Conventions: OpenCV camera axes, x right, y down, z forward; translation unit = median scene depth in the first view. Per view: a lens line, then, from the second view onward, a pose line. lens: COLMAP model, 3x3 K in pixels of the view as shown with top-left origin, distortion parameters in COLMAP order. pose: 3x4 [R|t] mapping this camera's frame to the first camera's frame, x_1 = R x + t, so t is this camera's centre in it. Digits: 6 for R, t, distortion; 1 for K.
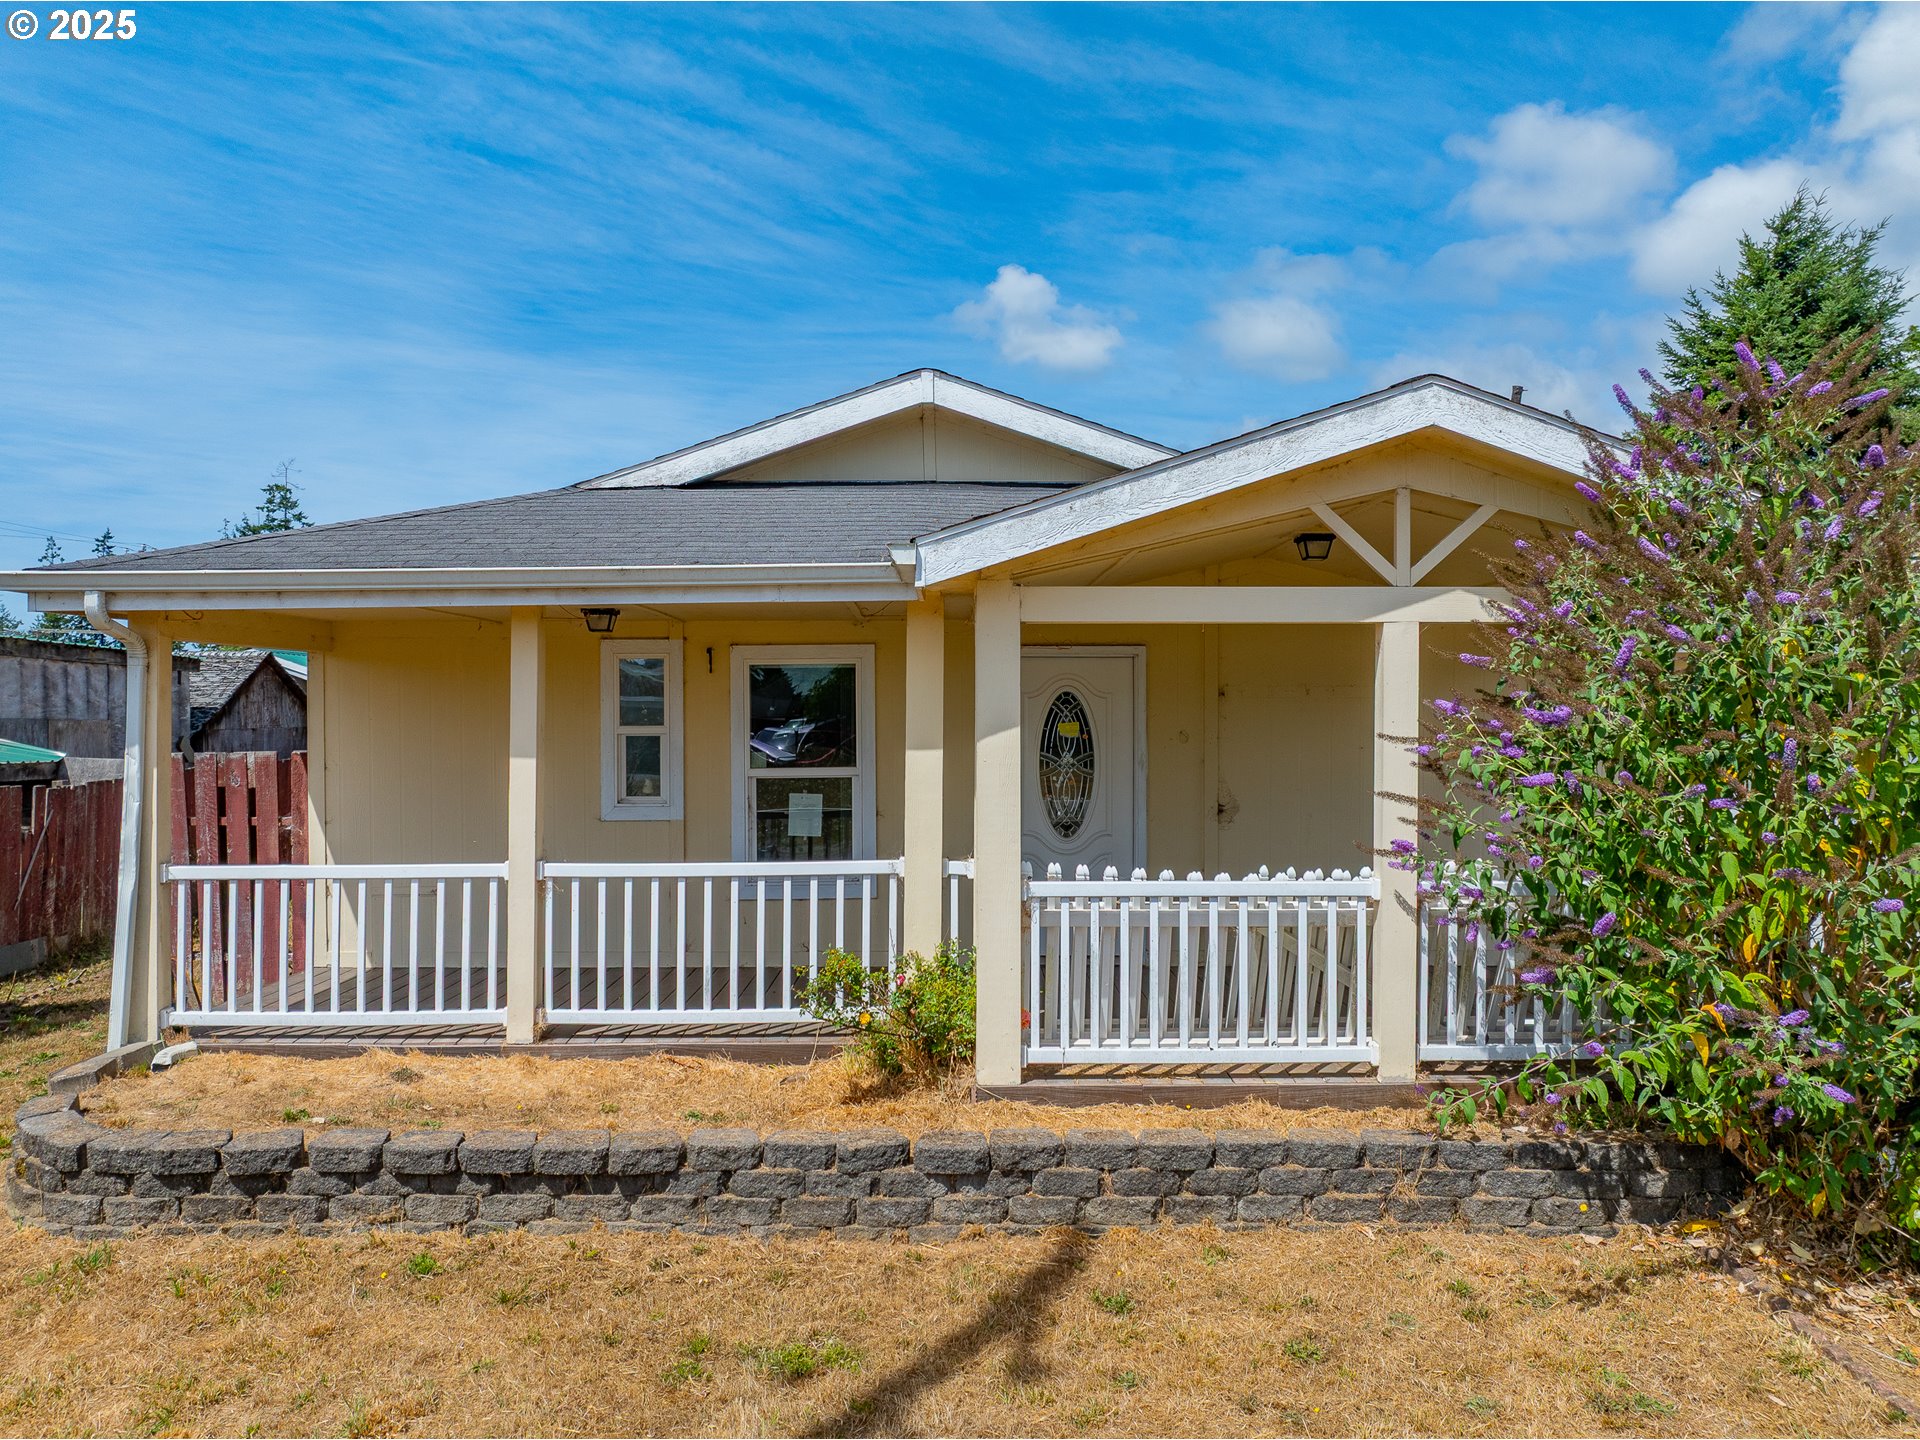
lens RADIAL K [[1381.8, 0, 960.0], [0, 1381.8, 720.0], [0, 0, 1]] dist [-0.047560, -0.002567]
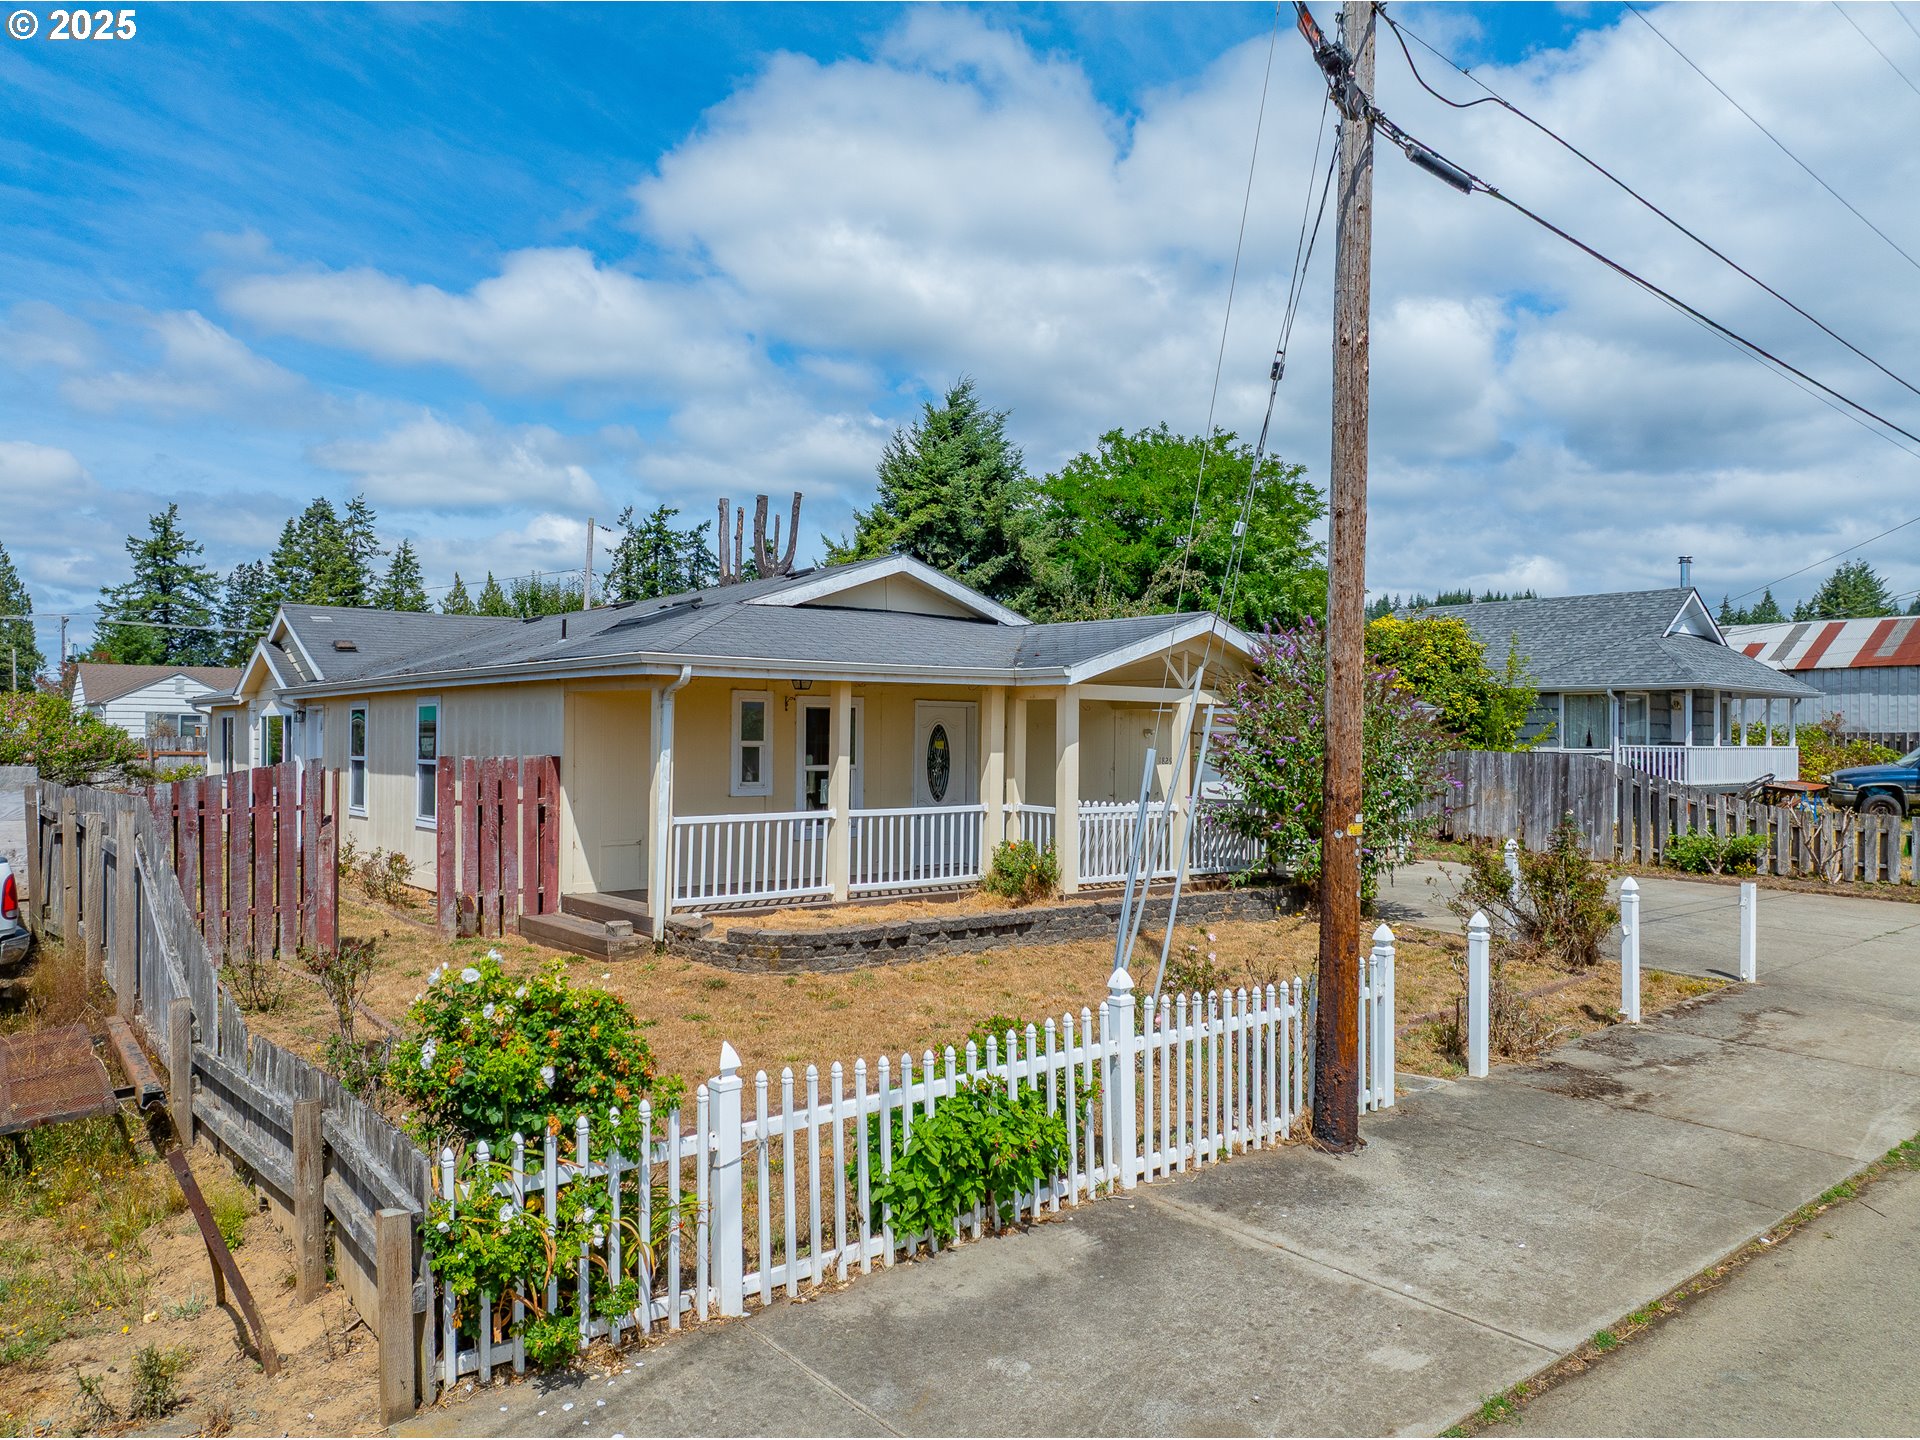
lens RADIAL K [[1381.8, 0, 960.0], [0, 1381.8, 720.0], [0, 0, 1]] dist [-0.047560, -0.002567]
pose [[0.774569, 0.019155, 0.632200, -1.521865], [-0.008342, 0.999764, -0.020071, 0.014357], [-0.632435, 0.010272, 0.774545, -0.679440]]
